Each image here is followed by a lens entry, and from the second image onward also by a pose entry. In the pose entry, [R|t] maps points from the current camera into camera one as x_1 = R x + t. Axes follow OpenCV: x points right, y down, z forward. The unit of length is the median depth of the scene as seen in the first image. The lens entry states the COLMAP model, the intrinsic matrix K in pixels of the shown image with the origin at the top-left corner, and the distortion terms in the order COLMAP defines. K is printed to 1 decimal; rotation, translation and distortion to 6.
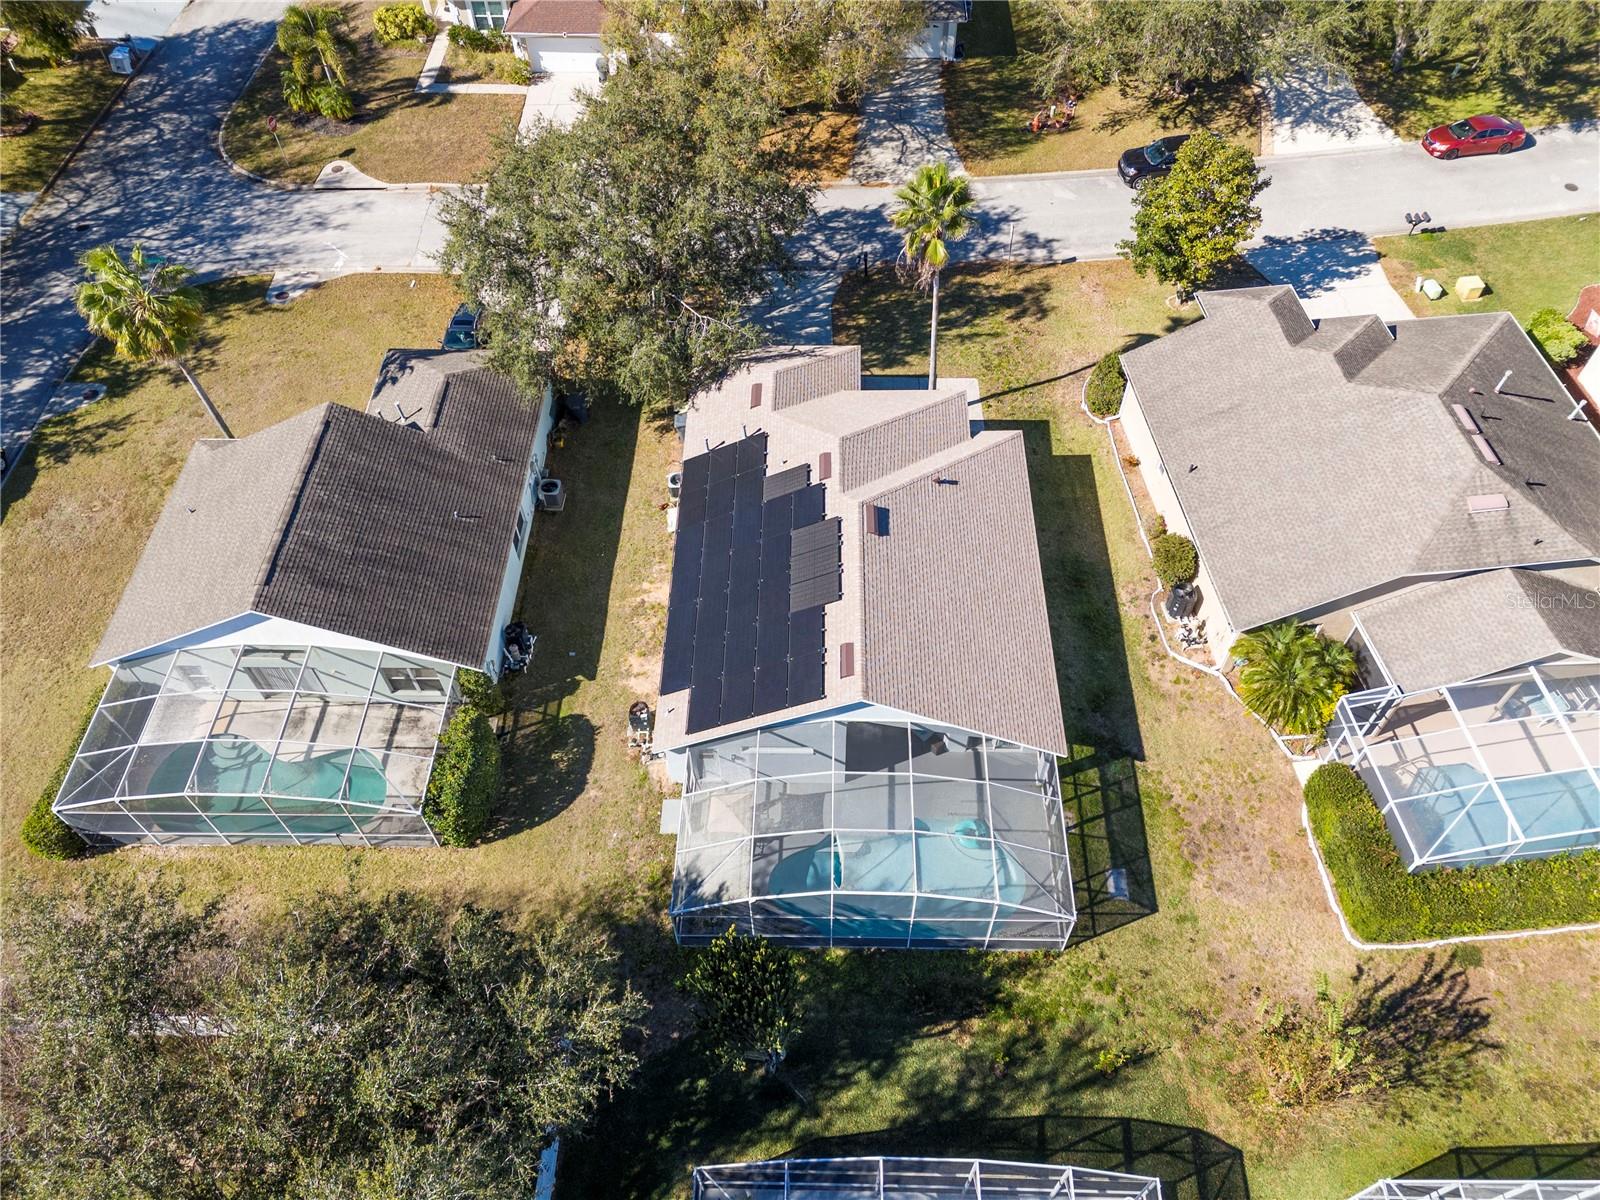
lens RADIAL K [[1179.2, 0, 805.7], [0, 1179.2, 599.3], [0, 0, 1]] dist [0.062998, -0.053073]
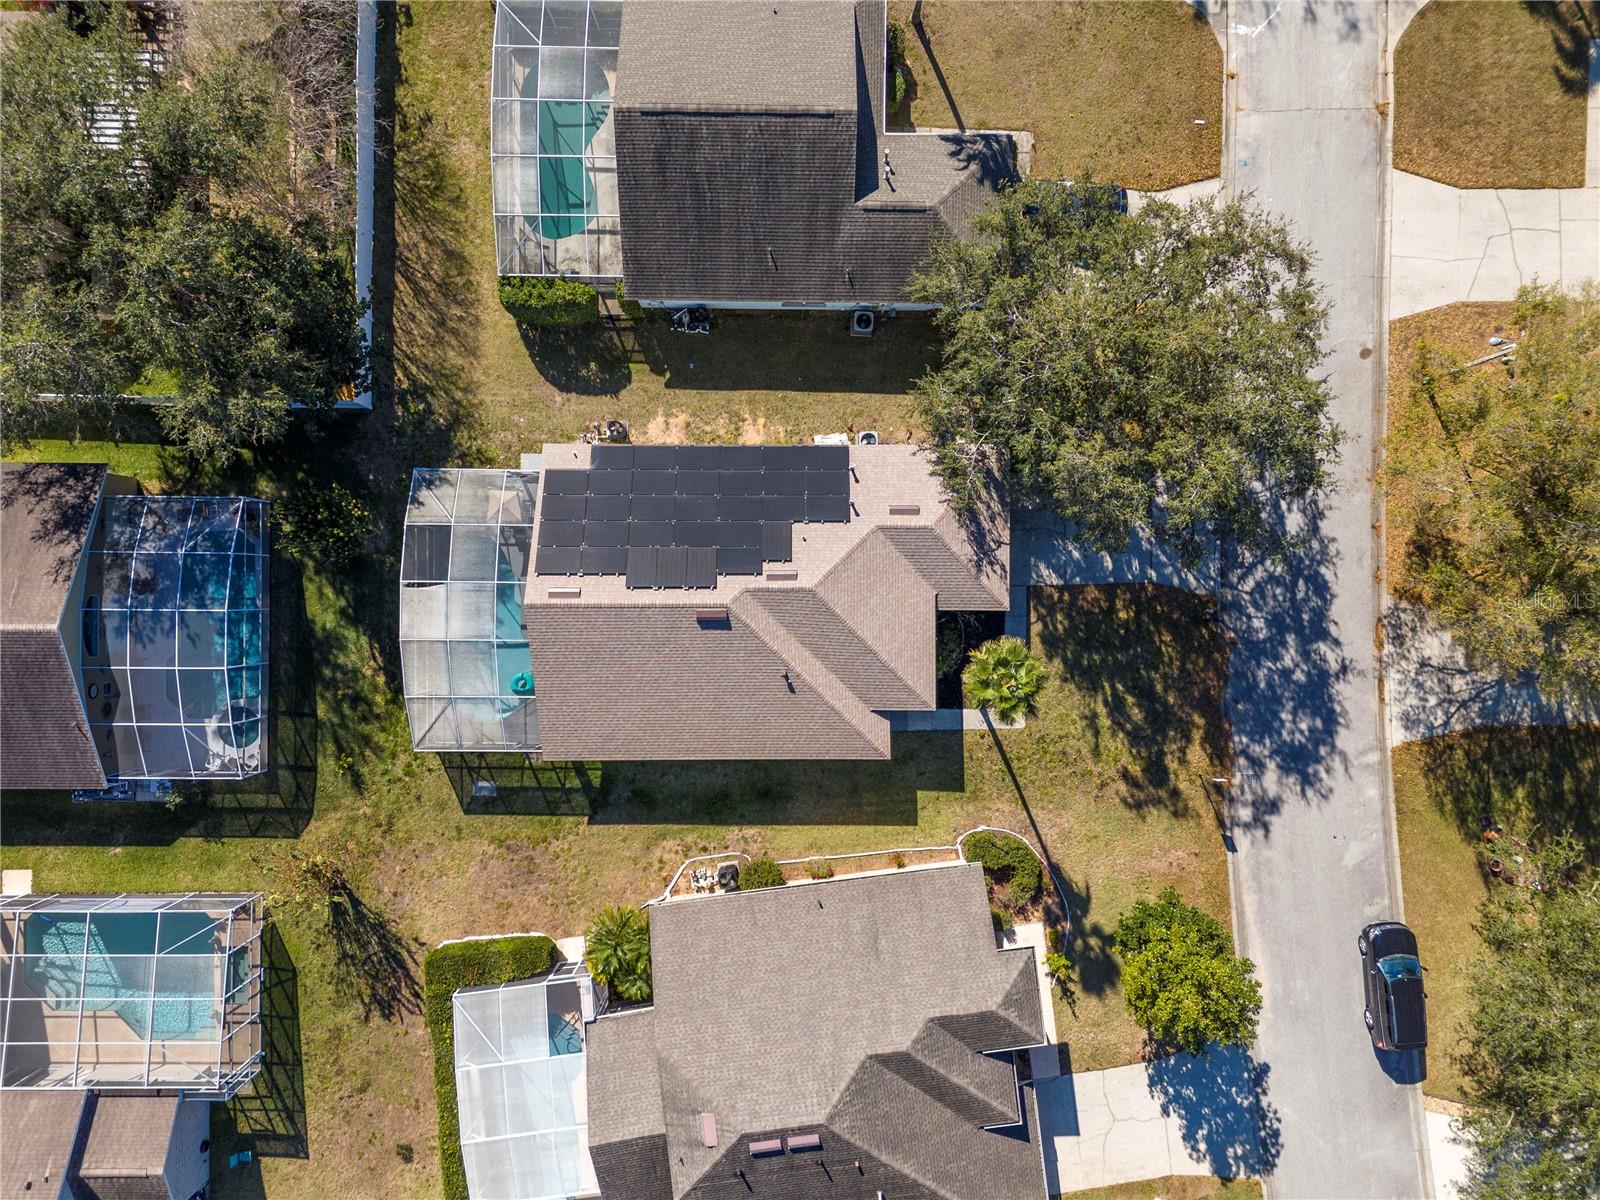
lens RADIAL K [[1179.2, 0, 798.3], [0, 1179.2, 602.3], [0, 0, 1]] dist [0.062998, -0.053073]
pose [[0.012672, 0.999728, 0.019585, 0.020432], [-0.797553, -0.001708, 0.603246, -0.793126], [0.603115, -0.023264, 0.797315, 0.109758]]
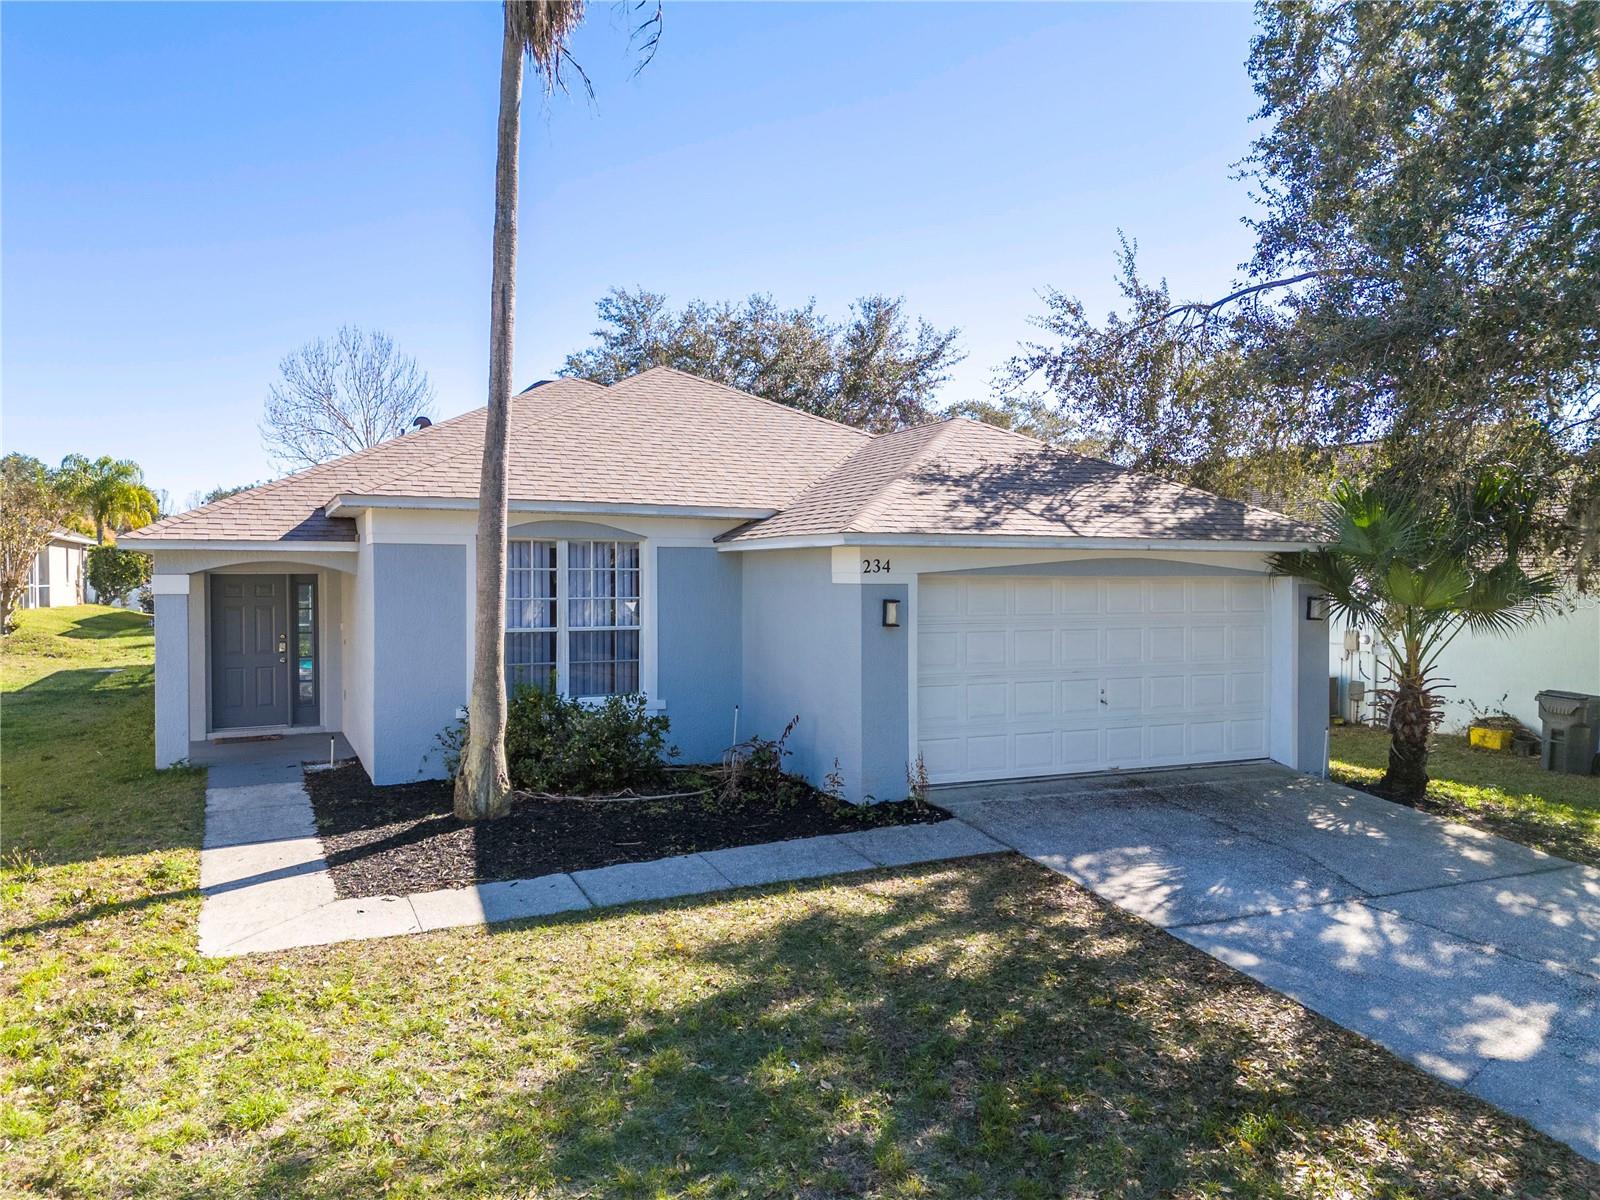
lens RADIAL K [[1179.2, 0, 804.2], [0, 1179.2, 604.0], [0, 0, 1]] dist [0.062998, -0.053073]
pose [[-0.900561, 0.018788, -0.434323, 0.175673], [-0.340173, 0.591622, 0.730935, -0.430078], [0.270688, 0.805996, -0.526401, 1.321098]]
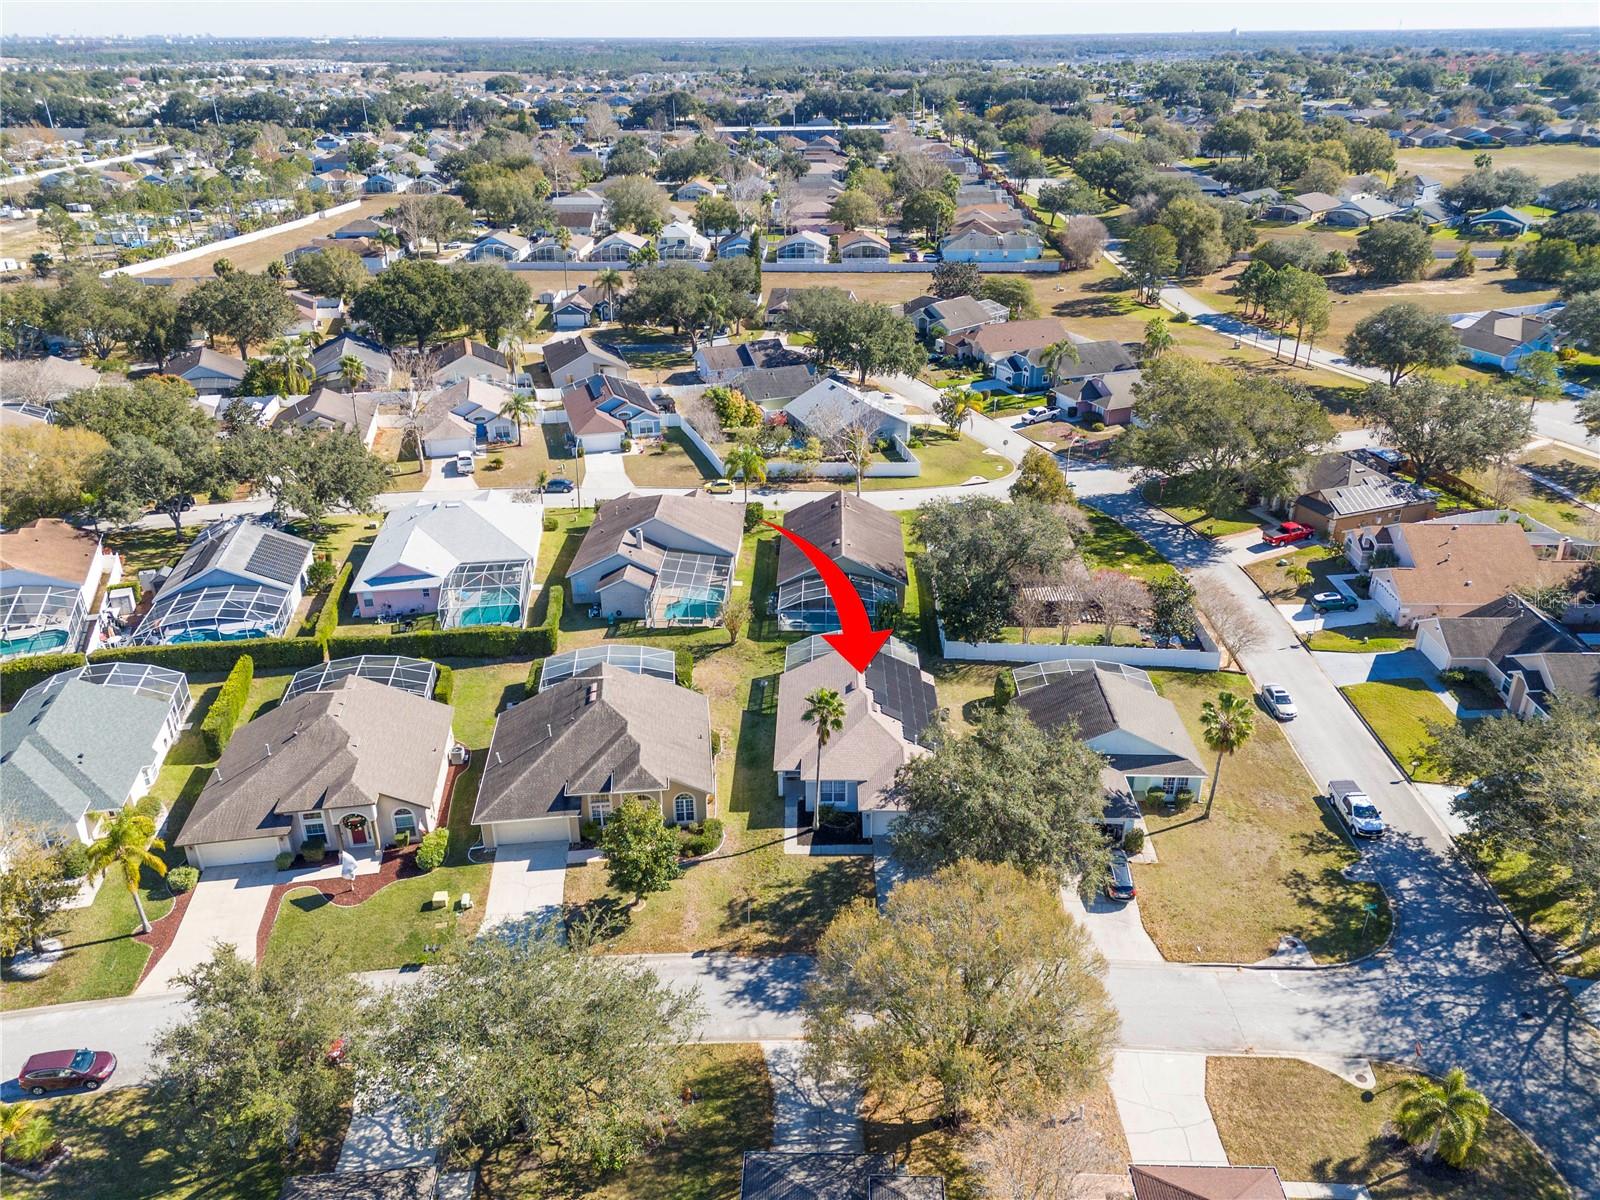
lens RADIAL K [[1179.2, 0, 799.1], [0, 1179.2, 586.5], [0, 0, 1]] dist [0.062998, -0.053073]
pose [[-0.999798, 0.013483, 0.014893, 0.119416], [0.017430, 0.213570, 0.976772, -2.284034], [0.009989, 0.976835, -0.213762, 1.229701]]
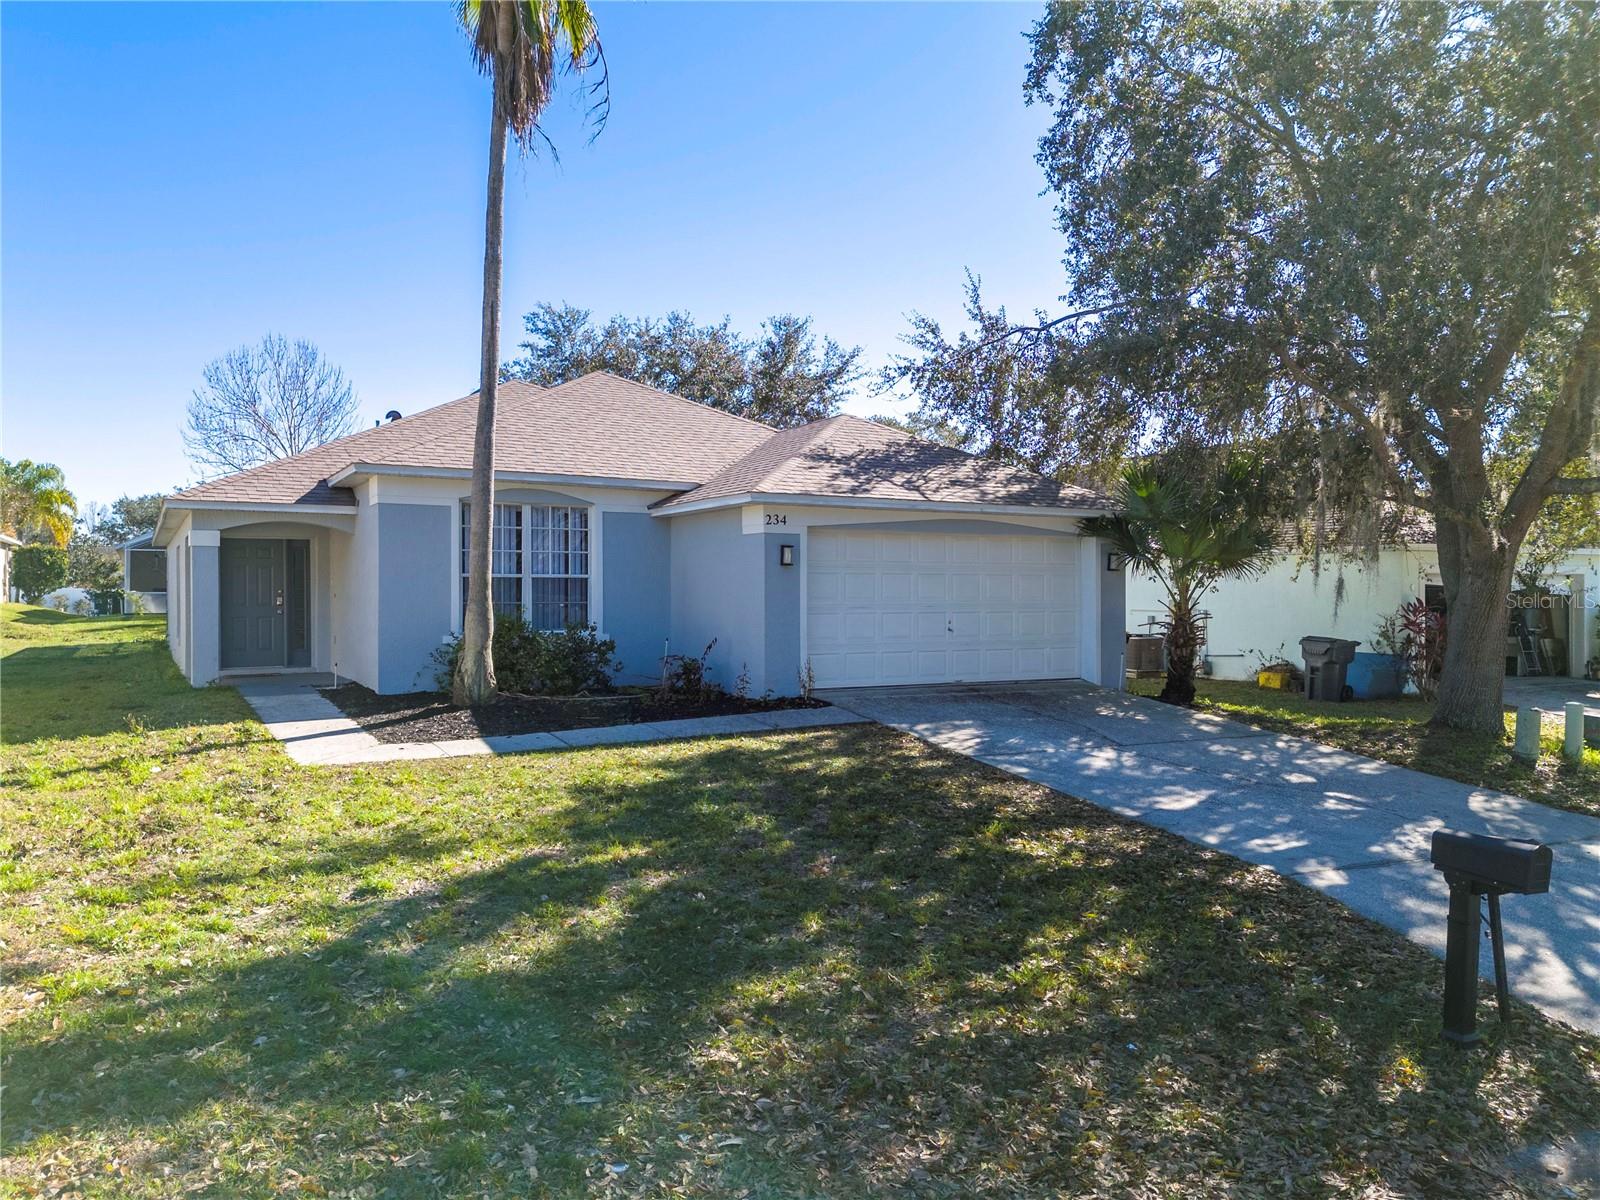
lens RADIAL K [[1179.2, 0, 804.9], [0, 1179.2, 605.0], [0, 0, 1]] dist [0.062998, -0.053073]
pose [[-0.866768, 0.012838, -0.498546, 0.214504], [-0.391385, 0.602042, 0.695962, -0.480591], [0.309081, 0.798361, -0.516806, 1.385429]]
